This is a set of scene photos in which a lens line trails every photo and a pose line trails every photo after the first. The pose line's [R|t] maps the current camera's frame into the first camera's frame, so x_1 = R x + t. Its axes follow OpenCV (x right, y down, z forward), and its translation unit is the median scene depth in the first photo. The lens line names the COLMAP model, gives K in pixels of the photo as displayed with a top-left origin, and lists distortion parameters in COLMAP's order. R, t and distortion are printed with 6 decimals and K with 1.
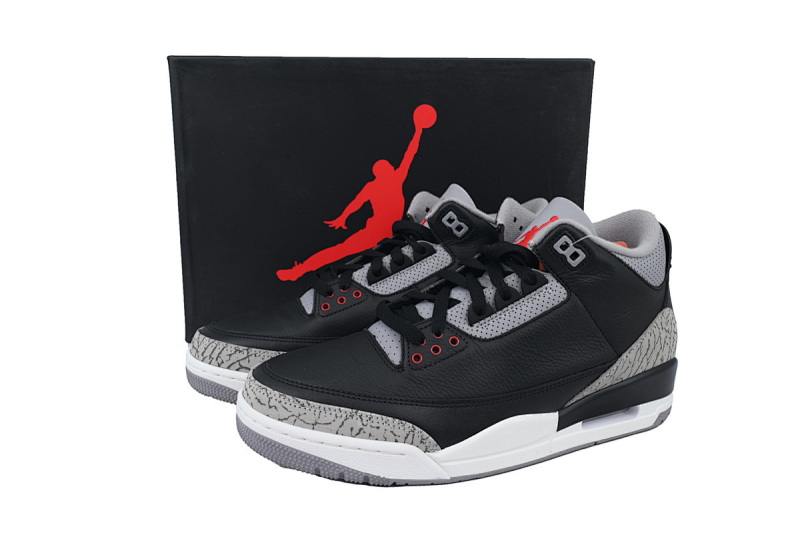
lens RADIAL K [[672.0, 0, 400.0], [0, 672.0, 266.5], [0, 0, 1]] dist [0.089218, -0.001802]
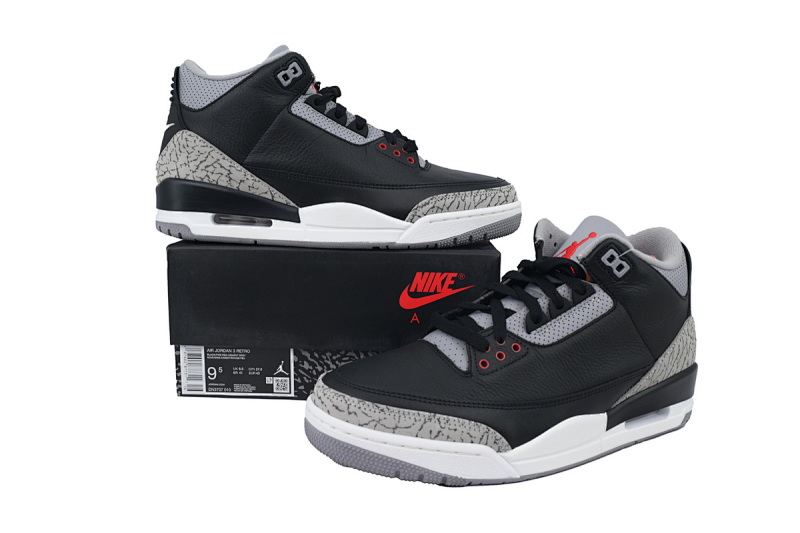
lens RADIAL K [[672.0, 0, 400.0], [0, 672.0, 266.5], [0, 0, 1]] dist [0.089218, -0.001802]
pose [[0.992773, -0.003287, 0.119961, -0.228259], [0.008617, 0.998997, -0.043941, 0.027755], [-0.119697, 0.044658, 0.991806, -0.043818]]
